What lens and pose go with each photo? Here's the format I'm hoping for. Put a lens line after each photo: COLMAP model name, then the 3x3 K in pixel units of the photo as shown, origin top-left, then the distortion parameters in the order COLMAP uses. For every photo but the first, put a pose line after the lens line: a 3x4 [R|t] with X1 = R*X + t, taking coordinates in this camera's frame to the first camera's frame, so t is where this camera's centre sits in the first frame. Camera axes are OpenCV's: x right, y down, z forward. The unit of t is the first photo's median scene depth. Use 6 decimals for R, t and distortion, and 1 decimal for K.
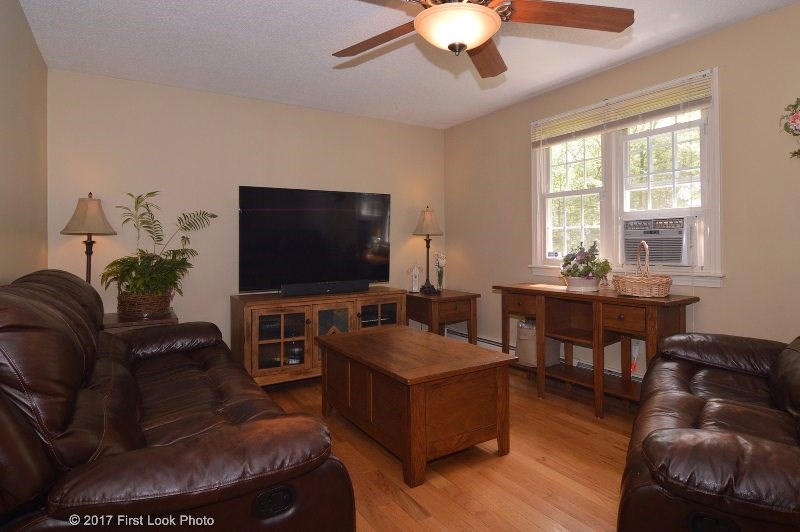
lens RADIAL K [[447.0, 0, 409.3], [0, 447.0, 244.9], [0, 0, 1]] dist [-0.003712, -0.000069]
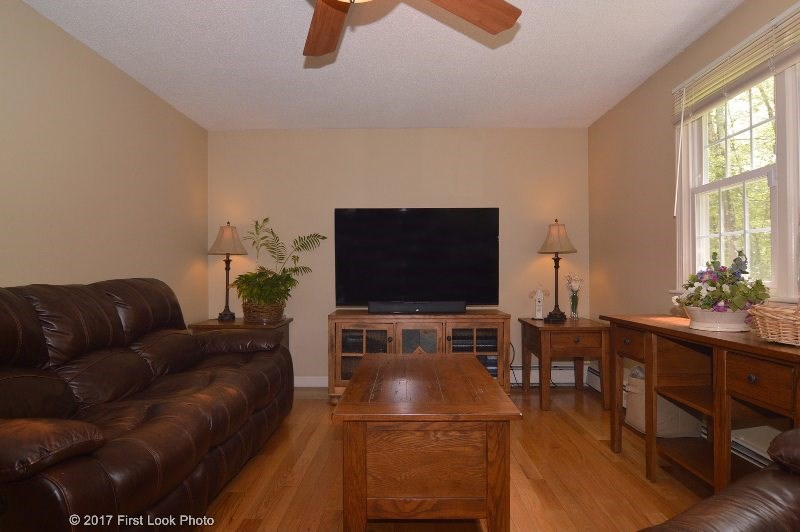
lens RADIAL K [[415.9, 0, 400.6], [0, 415.9, 265.1], [0, 0, 1]] dist [0.006891, 0.000128]
pose [[0.836331, -0.005167, -0.548201, 0.310868], [-0.004765, 0.999849, -0.016694, 0.021401], [0.548205, 0.016574, 0.836180, 0.239563]]
